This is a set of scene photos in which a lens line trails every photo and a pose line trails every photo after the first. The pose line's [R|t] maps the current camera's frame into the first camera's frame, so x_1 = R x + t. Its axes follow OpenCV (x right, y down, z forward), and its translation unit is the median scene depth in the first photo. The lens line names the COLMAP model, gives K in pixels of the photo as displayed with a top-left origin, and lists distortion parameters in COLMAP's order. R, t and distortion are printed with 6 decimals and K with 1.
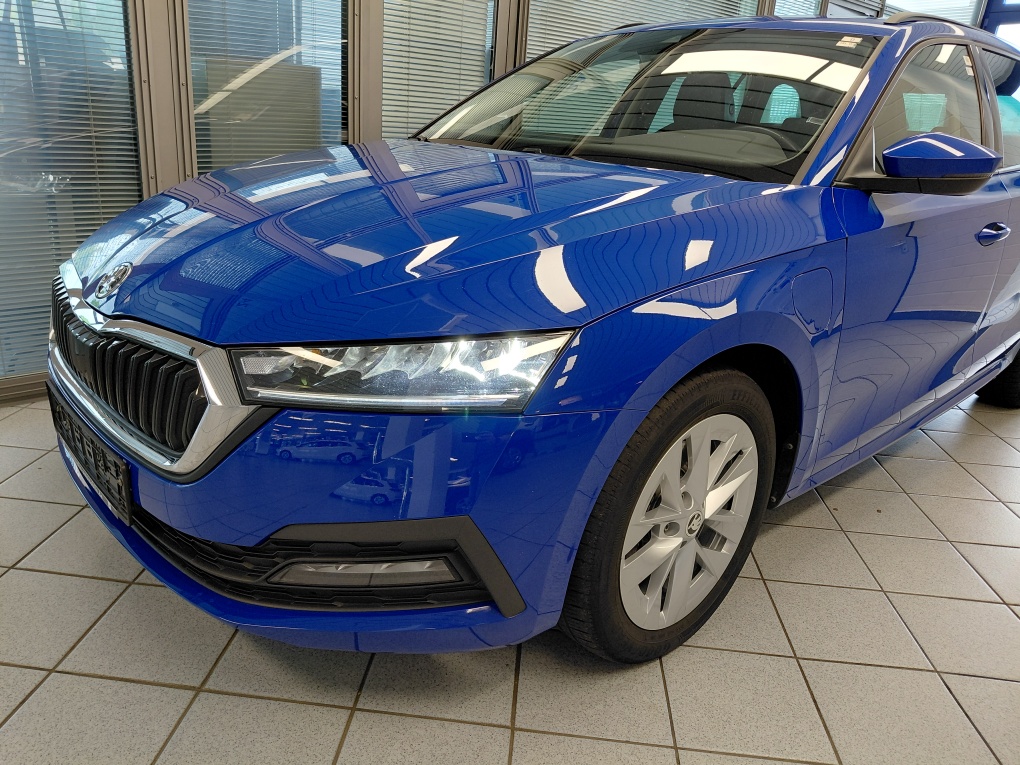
lens RADIAL K [[757.7, 0, 474.1], [0, 757.7, 385.1], [0, 0, 1]] dist [0.047234, 0.002233]
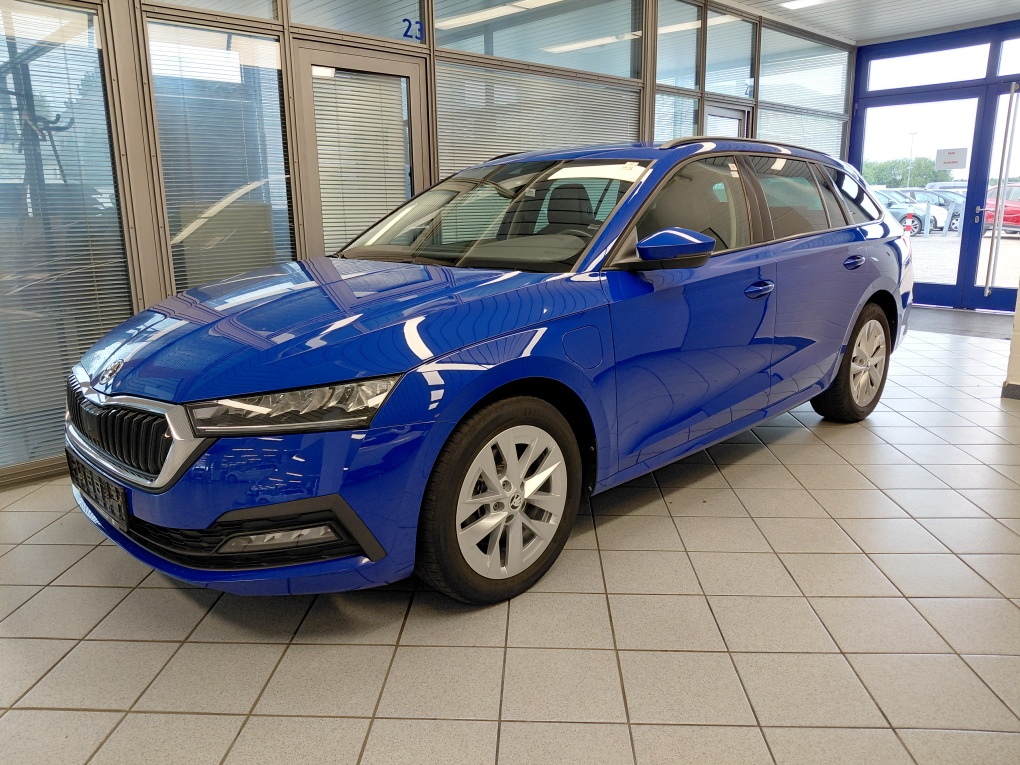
lens RADIAL K [[766.0, 0, 504.2], [0, 766.0, 382.0], [0, 0, 1]] dist [0.034171, -0.091444]
pose [[0.995768, -0.083149, 0.039153, 0.217678], [0.086910, 0.990463, -0.106911, 0.103604], [-0.029890, 0.109861, 0.993497, -0.476630]]
